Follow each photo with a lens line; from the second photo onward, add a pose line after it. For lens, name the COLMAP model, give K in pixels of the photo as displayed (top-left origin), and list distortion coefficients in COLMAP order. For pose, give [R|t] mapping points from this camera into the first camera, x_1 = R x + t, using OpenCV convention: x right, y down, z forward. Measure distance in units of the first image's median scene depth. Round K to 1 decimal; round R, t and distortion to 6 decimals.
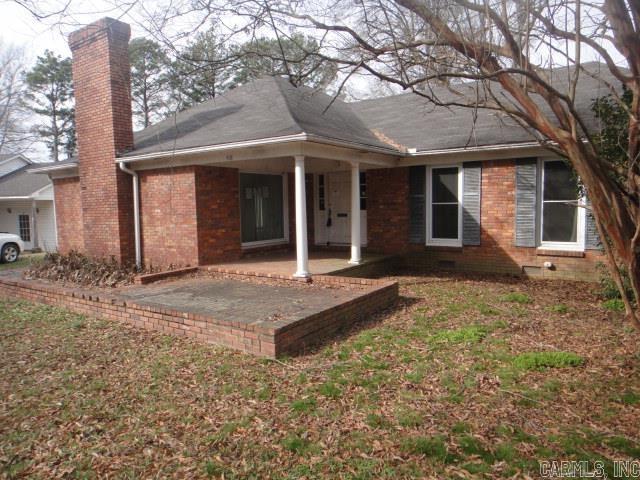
lens RADIAL K [[442.6, 0, 318.9], [0, 442.6, 242.1], [0, 0, 1]] dist [-0.001948, -0.001731]
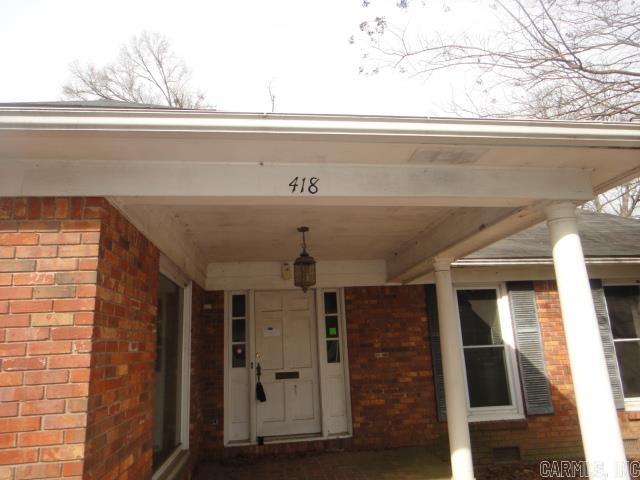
lens RADIAL K [[442.6, 0, 318.3], [0, 442.6, 237.3], [0, 0, 1]] dist [-0.001948, -0.001731]
pose [[0.759133, 0.142268, 0.635198, -0.321155], [0.081306, 0.947457, -0.309377, -0.061930], [-0.645837, 0.286504, 0.707679, 0.696646]]
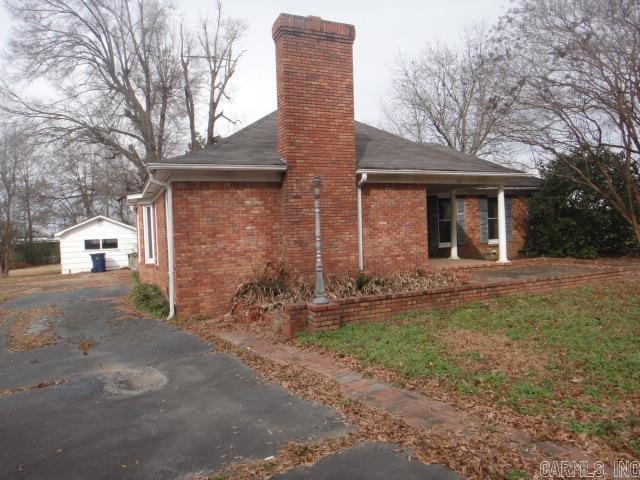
lens RADIAL K [[442.6, 0, 316.7], [0, 442.6, 238.0], [0, 0, 1]] dist [-0.001948, -0.001731]
pose [[0.528854, -0.021305, 0.848446, -1.355416], [0.098854, 0.994427, -0.036647, -0.011815], [-0.842936, 0.103253, 0.528012, 0.585612]]
